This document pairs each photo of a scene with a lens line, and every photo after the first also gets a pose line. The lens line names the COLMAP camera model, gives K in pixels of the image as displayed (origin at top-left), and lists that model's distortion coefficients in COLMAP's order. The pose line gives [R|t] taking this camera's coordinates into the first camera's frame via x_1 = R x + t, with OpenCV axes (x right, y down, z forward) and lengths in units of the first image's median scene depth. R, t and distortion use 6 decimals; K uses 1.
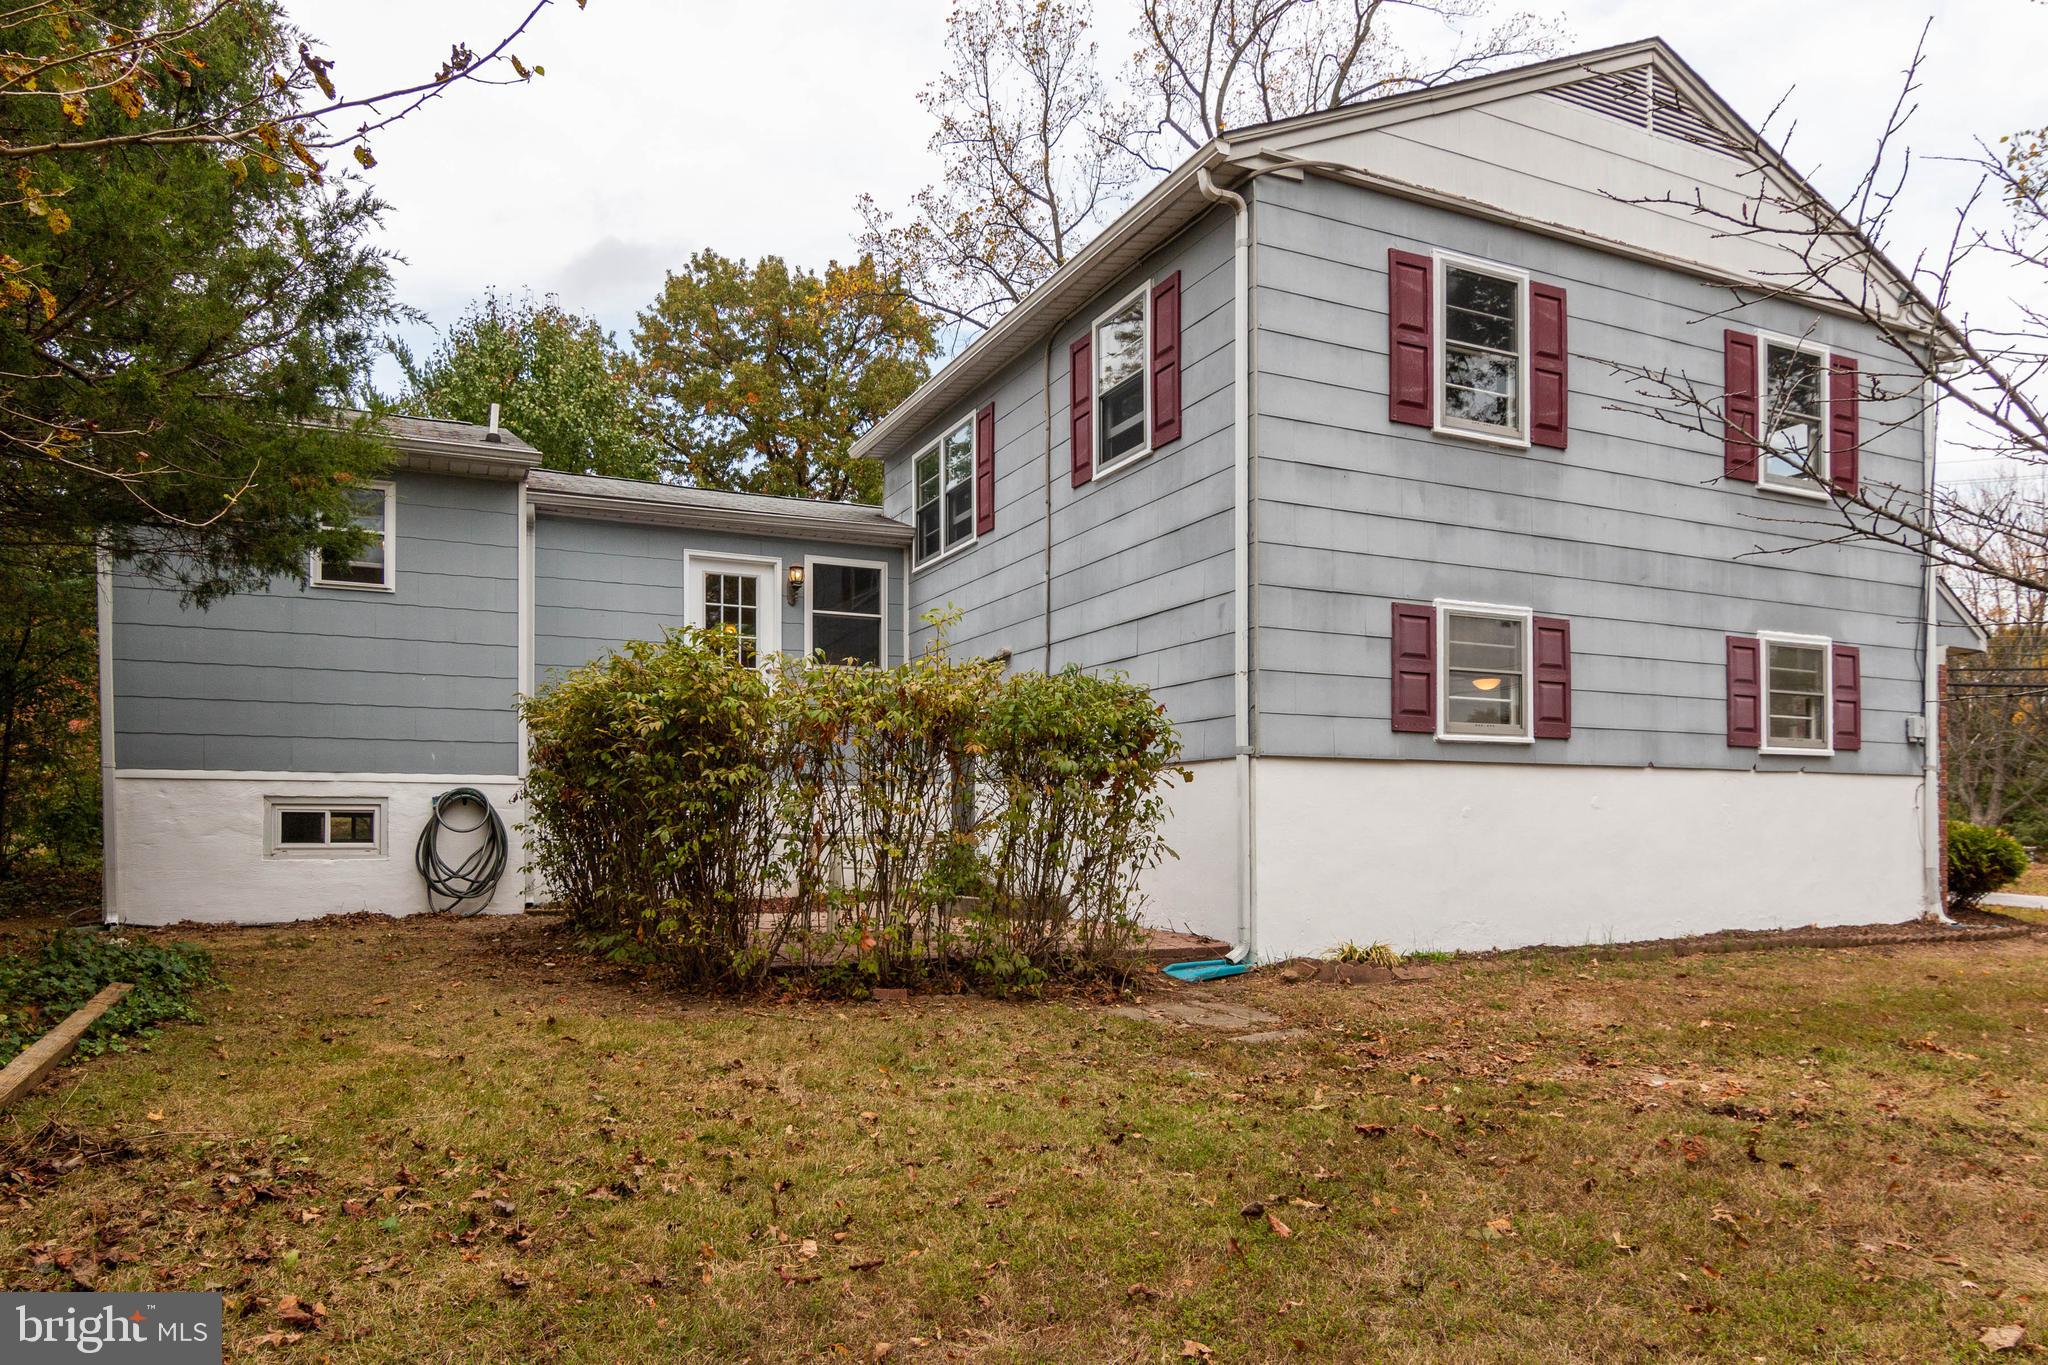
lens RADIAL K [[1312.1, 0, 1026.2], [0, 1312.1, 801.5], [0, 0, 1]] dist [0.000069, -0.001229]
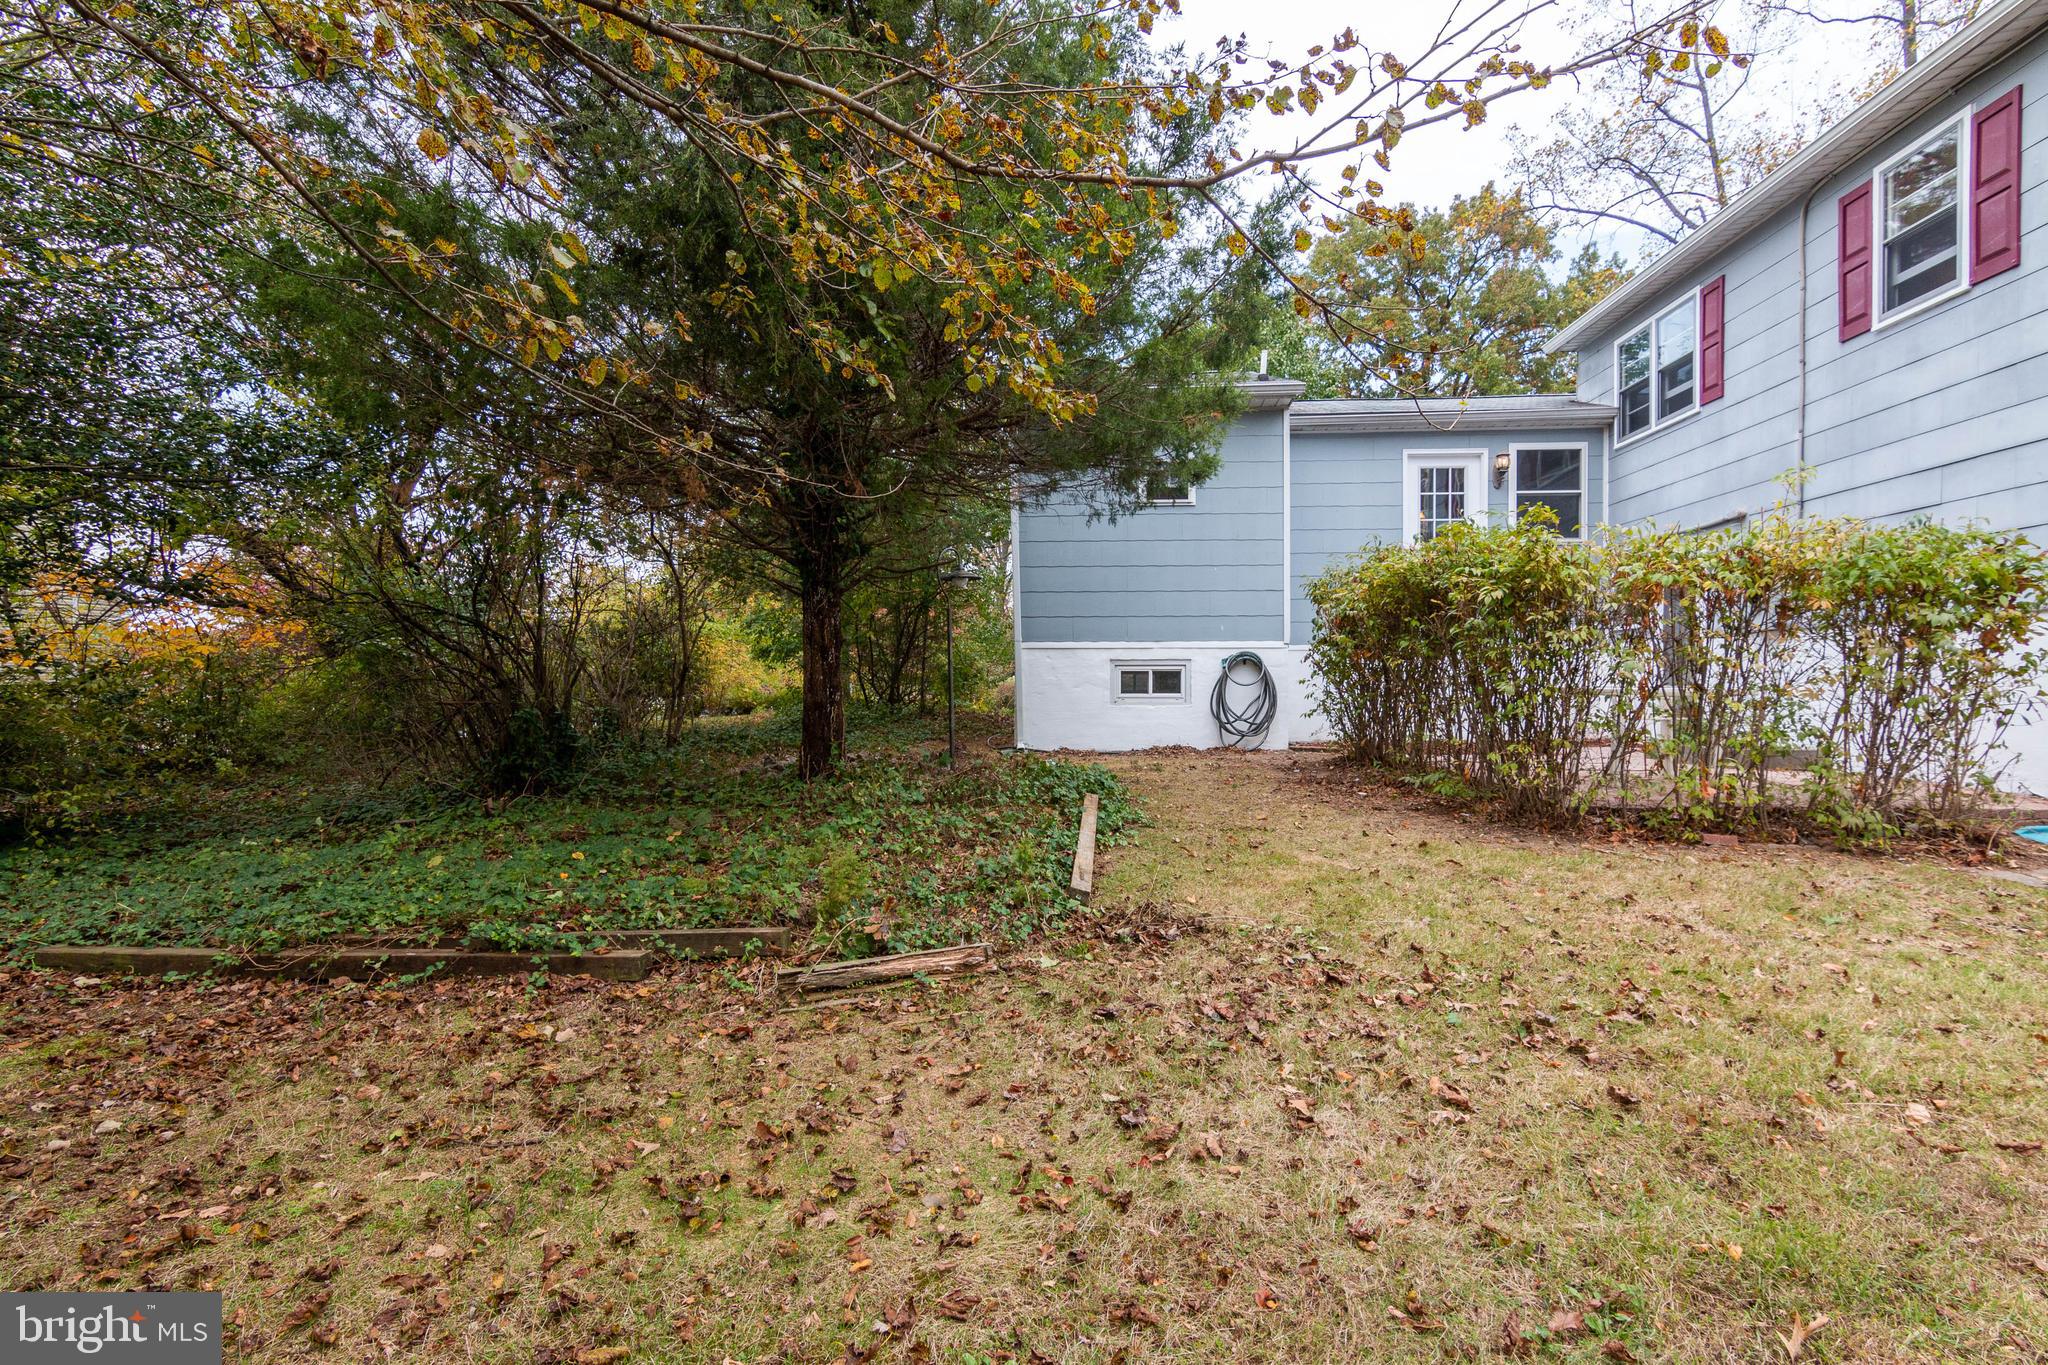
lens RADIAL K [[1035.0, 0, 1024.0], [0, 1035.0, 682.5], [0, 0, 1]] dist [-0.002154, 0.000322]
pose [[0.869287, -0.000925, -0.494307, -0.116008], [0.011682, 0.999757, 0.018672, -0.001353], [0.494169, -0.022006, 0.869087, 0.000746]]
